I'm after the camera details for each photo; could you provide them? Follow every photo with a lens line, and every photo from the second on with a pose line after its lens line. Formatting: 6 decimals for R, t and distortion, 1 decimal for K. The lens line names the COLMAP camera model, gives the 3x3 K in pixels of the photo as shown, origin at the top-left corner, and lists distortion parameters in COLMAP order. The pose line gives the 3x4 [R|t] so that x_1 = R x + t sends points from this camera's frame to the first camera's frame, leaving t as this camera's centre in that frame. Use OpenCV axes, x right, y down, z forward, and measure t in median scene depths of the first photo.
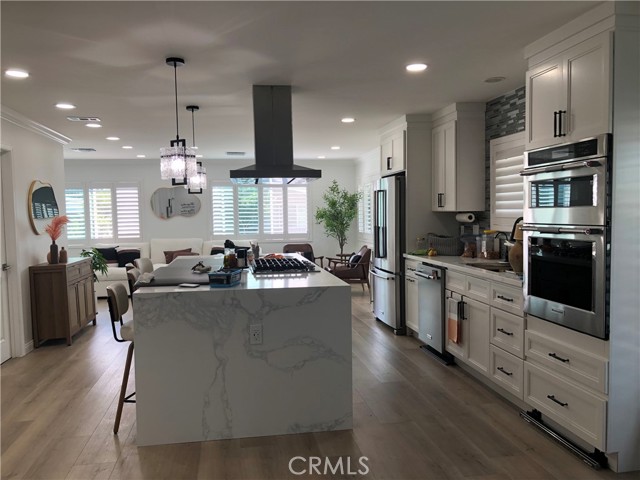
lens RADIAL K [[520.3, 0, 323.6], [0, 520.3, 239.9], [0, 0, 1]] dist [0.037937, -0.030830]
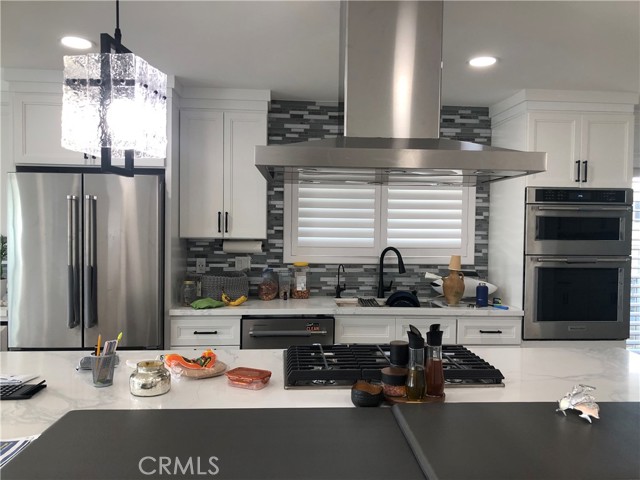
lens RADIAL K [[520.3, 0, 324.9], [0, 520.3, 242.6], [0, 0, 1]] dist [0.037937, -0.030830]
pose [[0.087562, -0.013826, 0.996063, -0.570957], [0.039046, 0.999183, 0.010437, -0.067190], [-0.995394, 0.037978, 0.088031, 1.060570]]
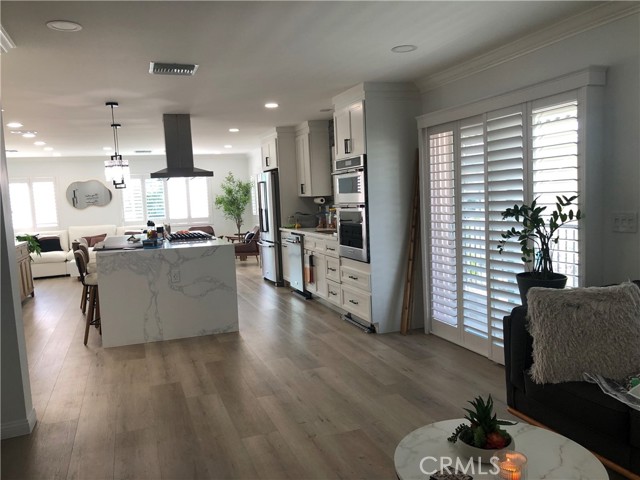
lens RADIAL K [[520.3, 0, 328.4], [0, 520.3, 241.6], [0, 0, 1]] dist [0.037937, -0.030830]
pose [[0.981659, -0.045068, 0.185242, 0.032718], [0.039071, 0.998591, 0.035902, 0.025983], [-0.186599, -0.028006, 0.982037, -0.530715]]
